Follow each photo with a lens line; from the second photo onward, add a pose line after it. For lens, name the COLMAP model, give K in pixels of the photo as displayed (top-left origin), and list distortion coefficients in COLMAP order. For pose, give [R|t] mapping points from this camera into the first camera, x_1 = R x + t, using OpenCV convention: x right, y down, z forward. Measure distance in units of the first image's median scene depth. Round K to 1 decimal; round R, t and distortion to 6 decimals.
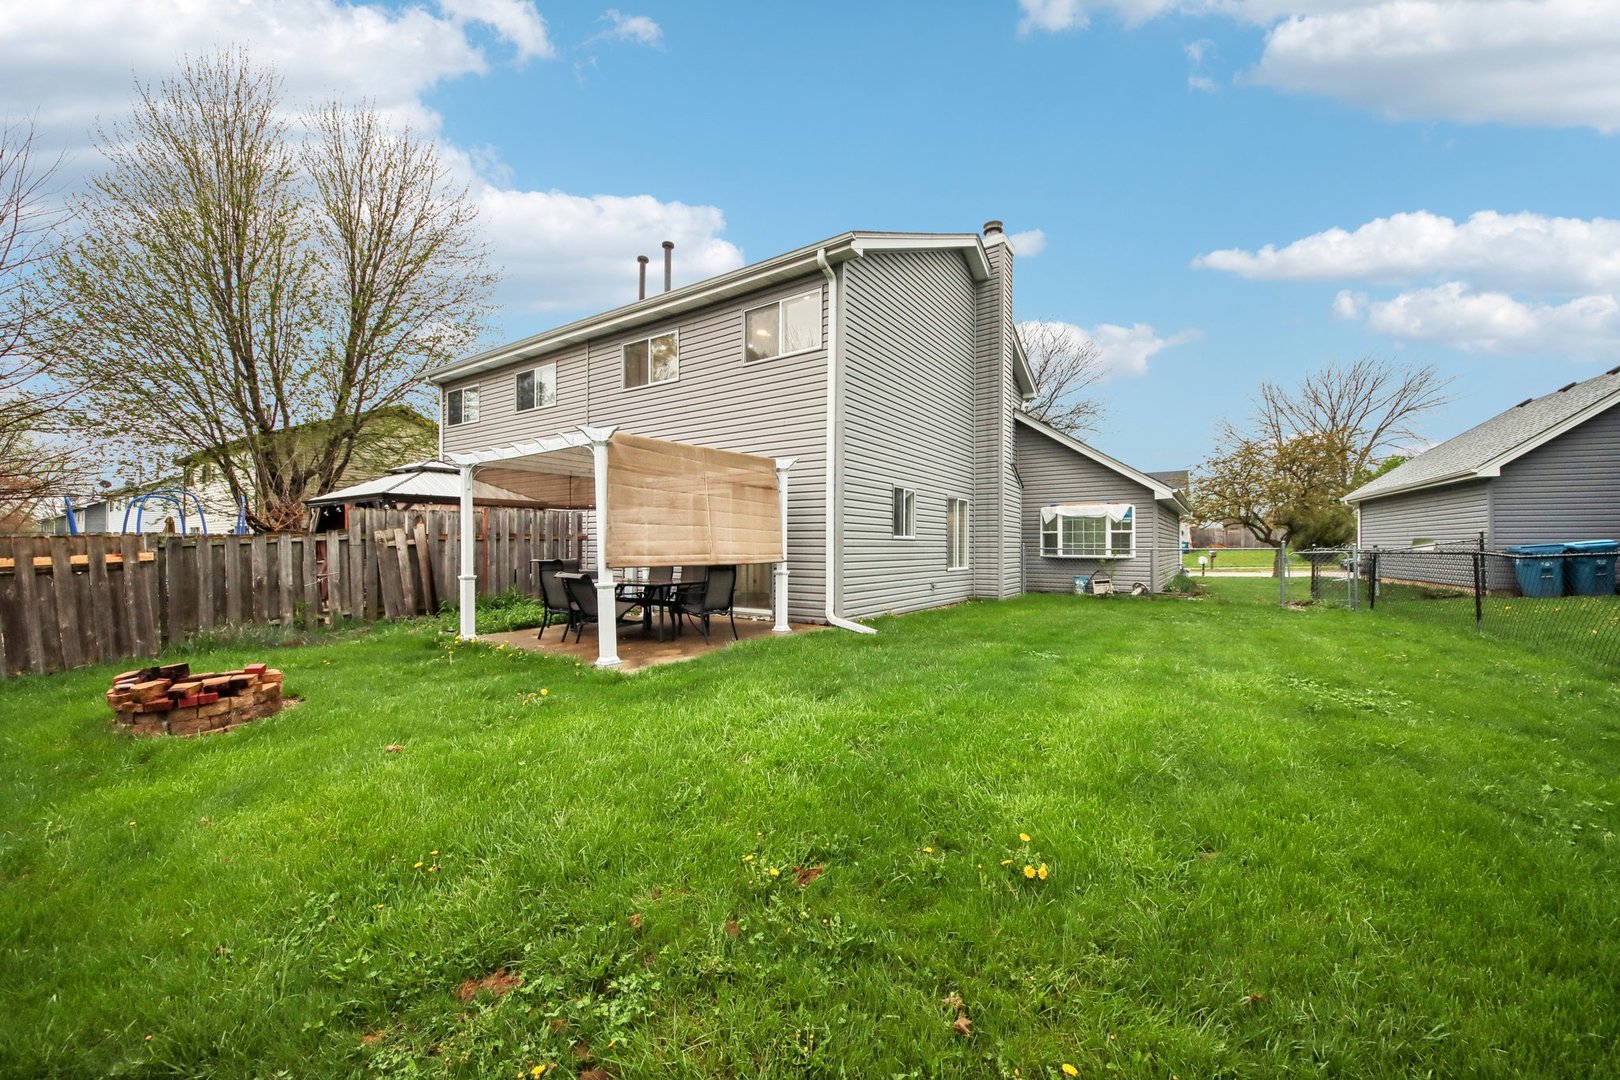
lens RADIAL K [[593.9, 0, 806.3], [0, 593.9, 535.6], [0, 0, 1]] dist [0.029193, -0.026831]
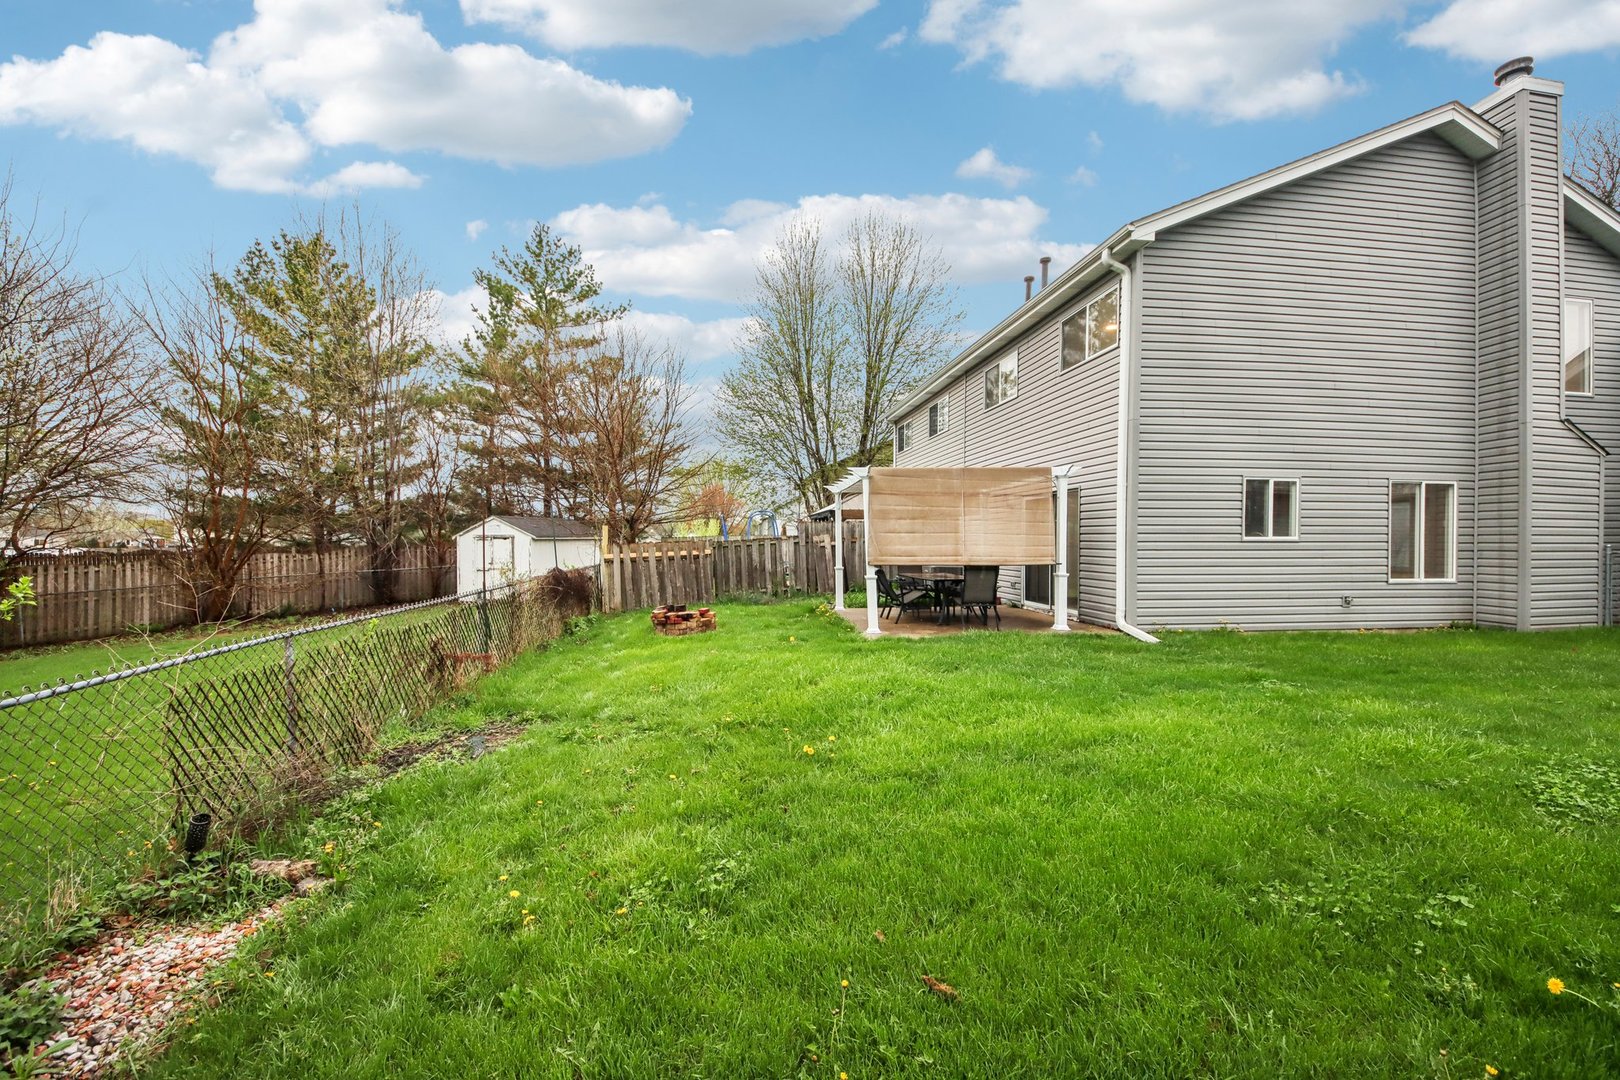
lens RADIAL K [[593.9, 0, 806.3], [0, 593.9, 535.6], [0, 0, 1]] dist [0.029193, -0.026831]
pose [[0.665712, -0.006006, -0.746184, 0.429757], [0.012507, 0.999917, 0.003110, -0.015069], [0.746104, -0.011403, 0.665732, -0.035815]]
